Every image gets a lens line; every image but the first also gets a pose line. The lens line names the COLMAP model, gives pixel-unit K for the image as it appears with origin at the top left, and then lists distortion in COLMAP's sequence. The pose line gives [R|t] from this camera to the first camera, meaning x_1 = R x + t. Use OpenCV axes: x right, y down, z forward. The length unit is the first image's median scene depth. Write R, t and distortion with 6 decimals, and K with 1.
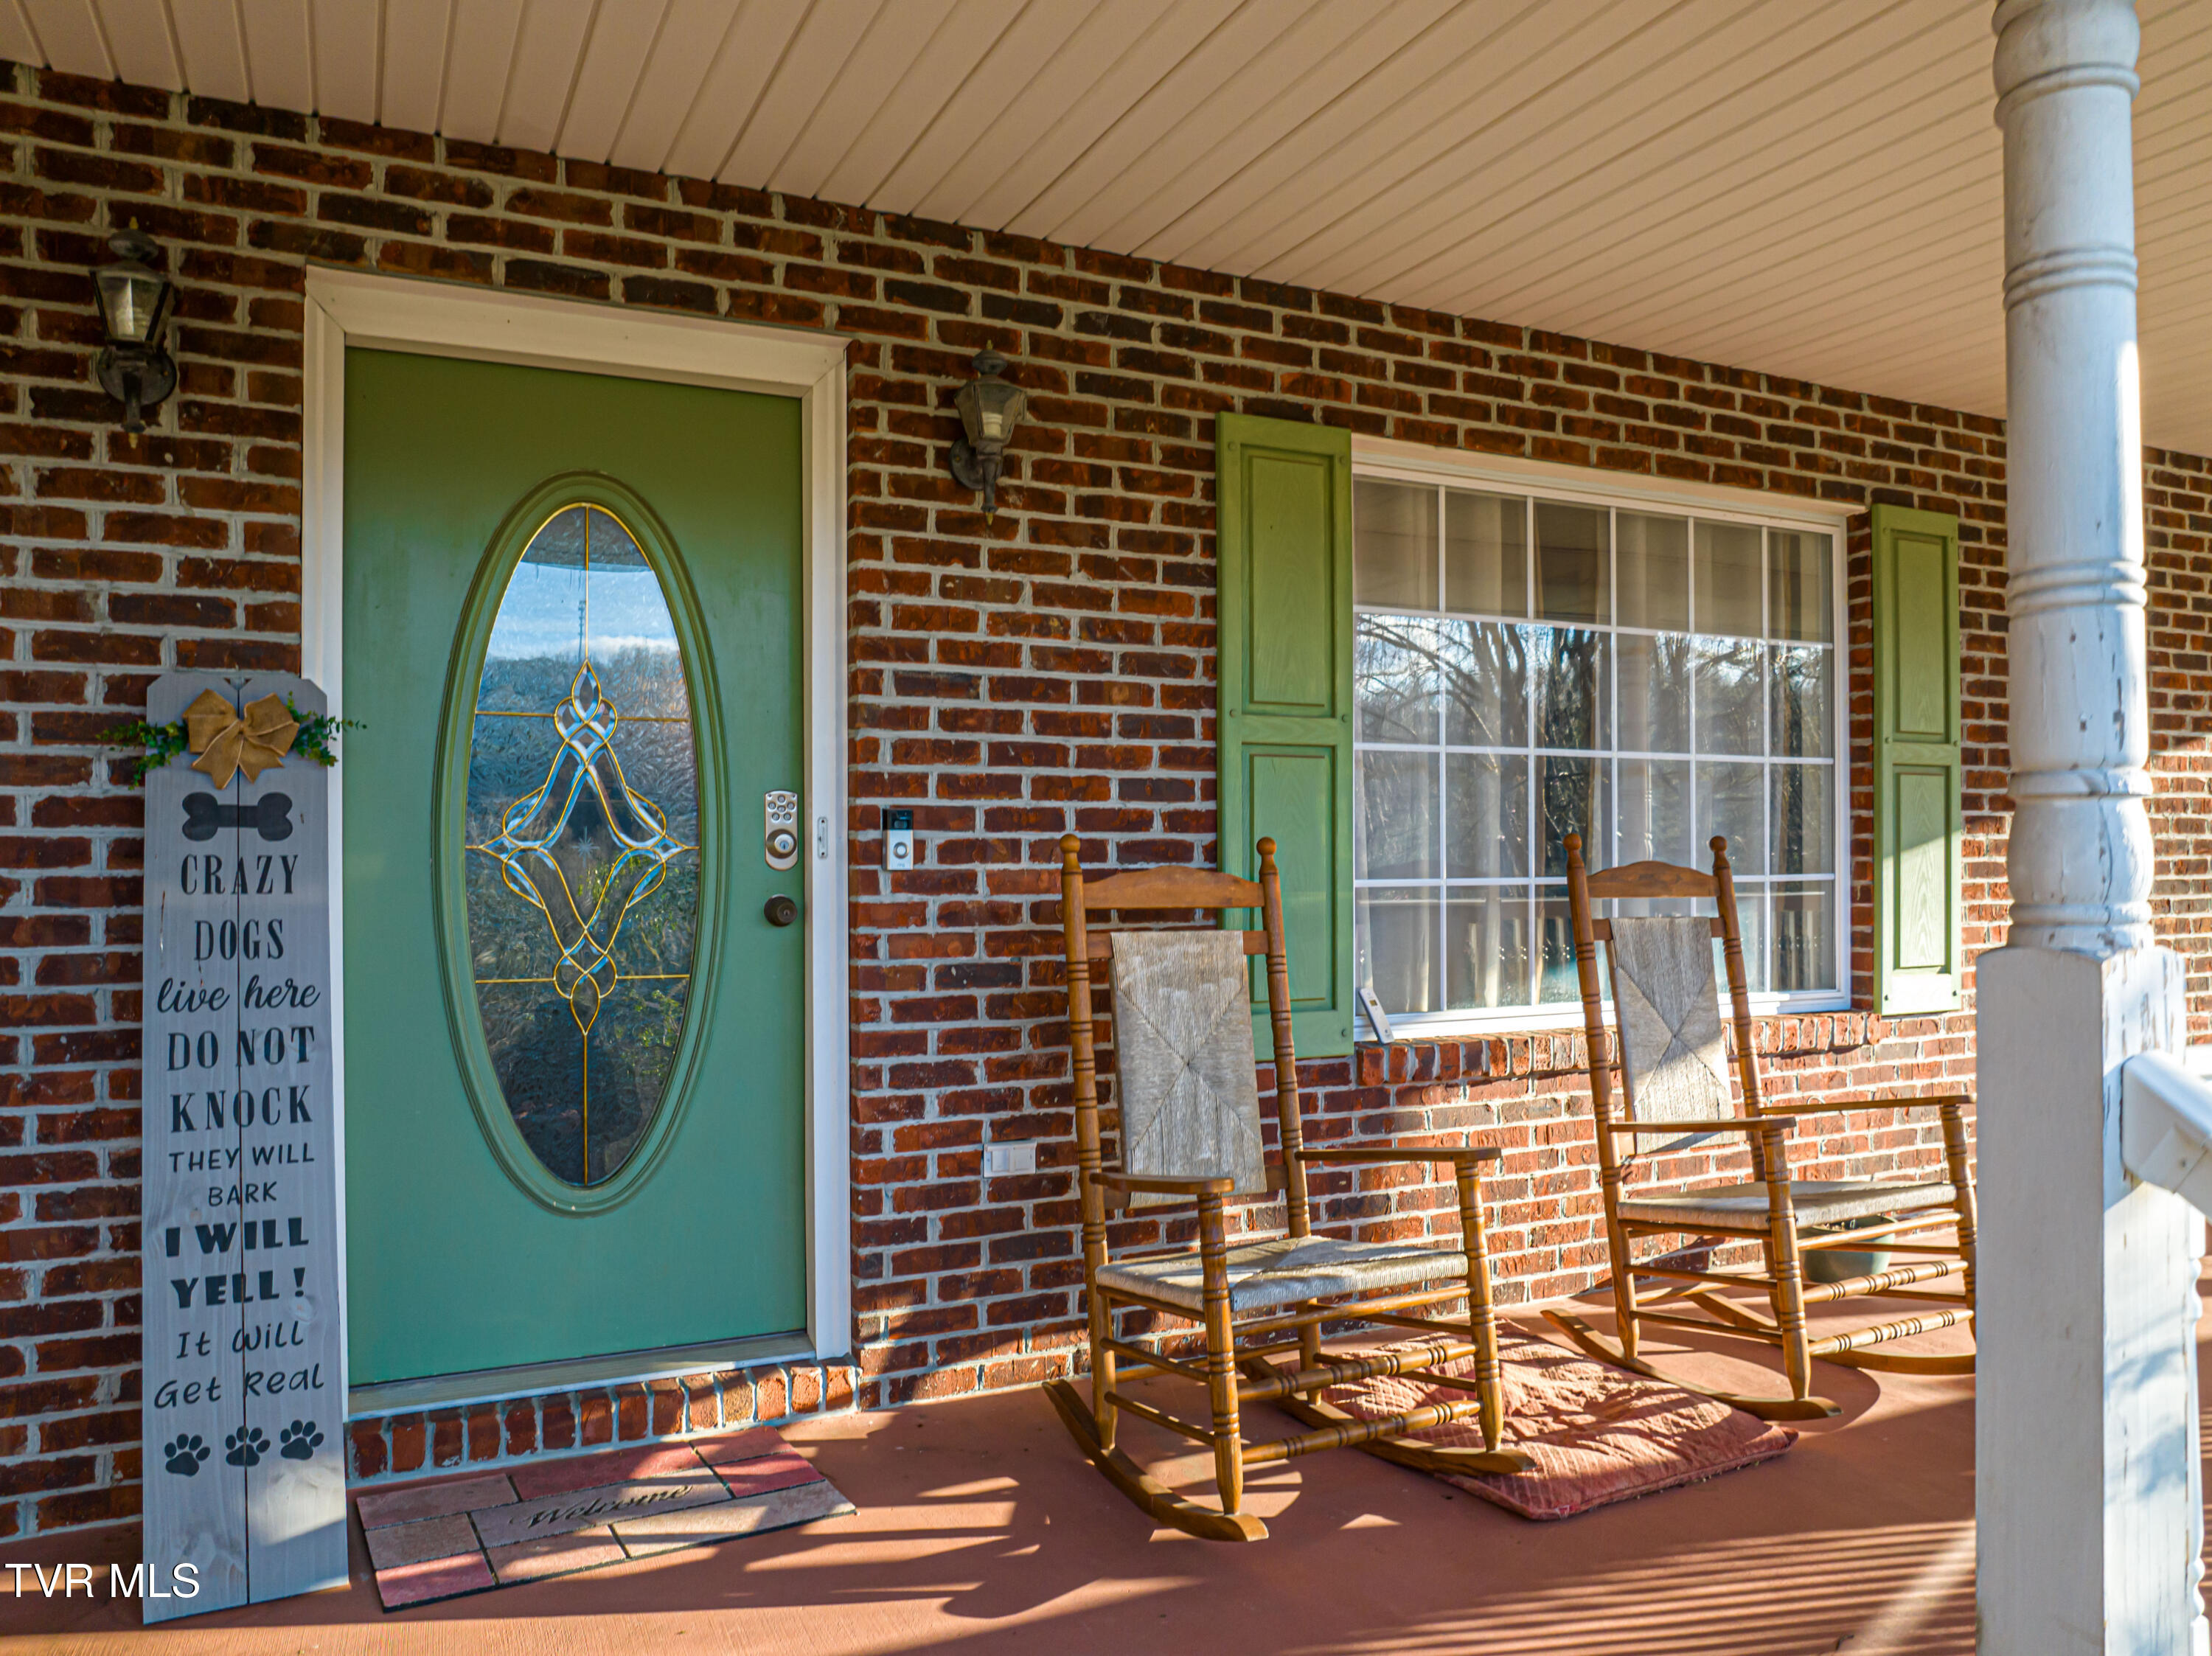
lens RADIAL K [[1562.1, 0, 1120.9], [0, 1562.1, 807.4], [0, 0, 1]] dist [-0.016106, -0.019701]
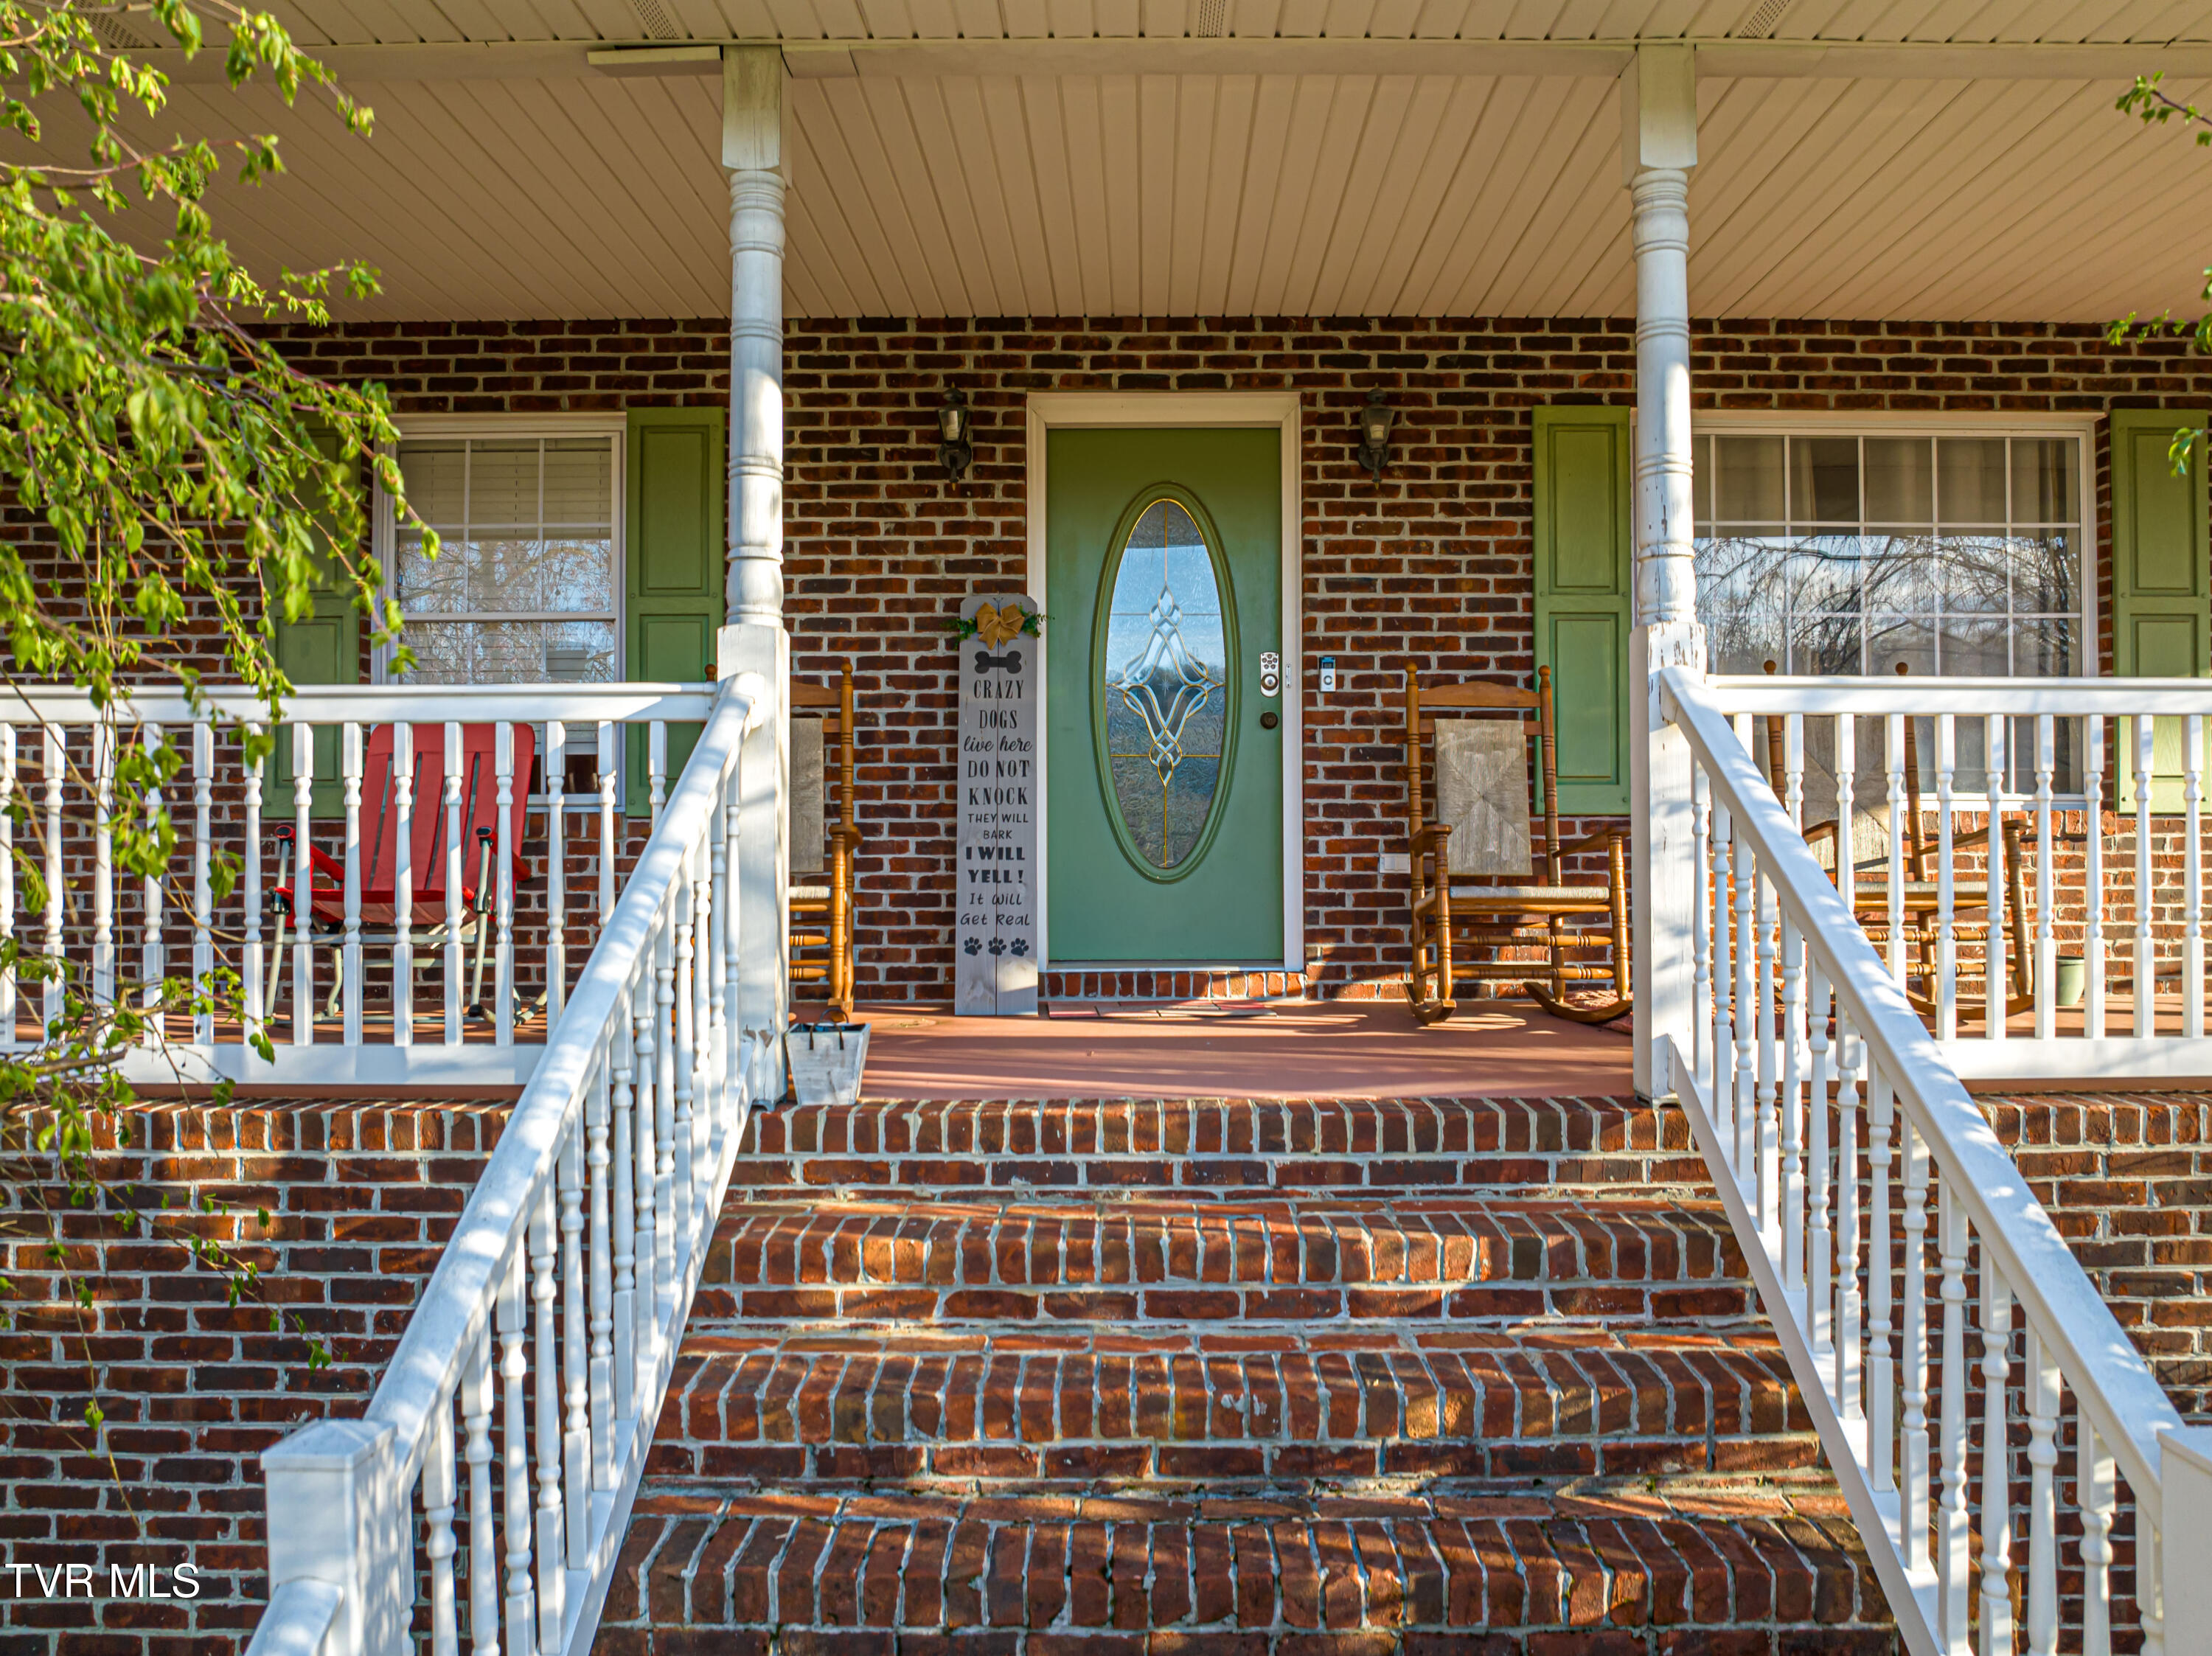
lens RADIAL K [[1576.5, 0, 1087.2], [0, 1576.5, 833.6], [0, 0, 1]] dist [-0.024653, -0.001958]
pose [[0.878354, 0.007444, -0.477953, 0.463217], [0.000234, 0.999872, 0.016003, 0.169468], [0.478011, -0.014168, 0.878239, -0.679417]]
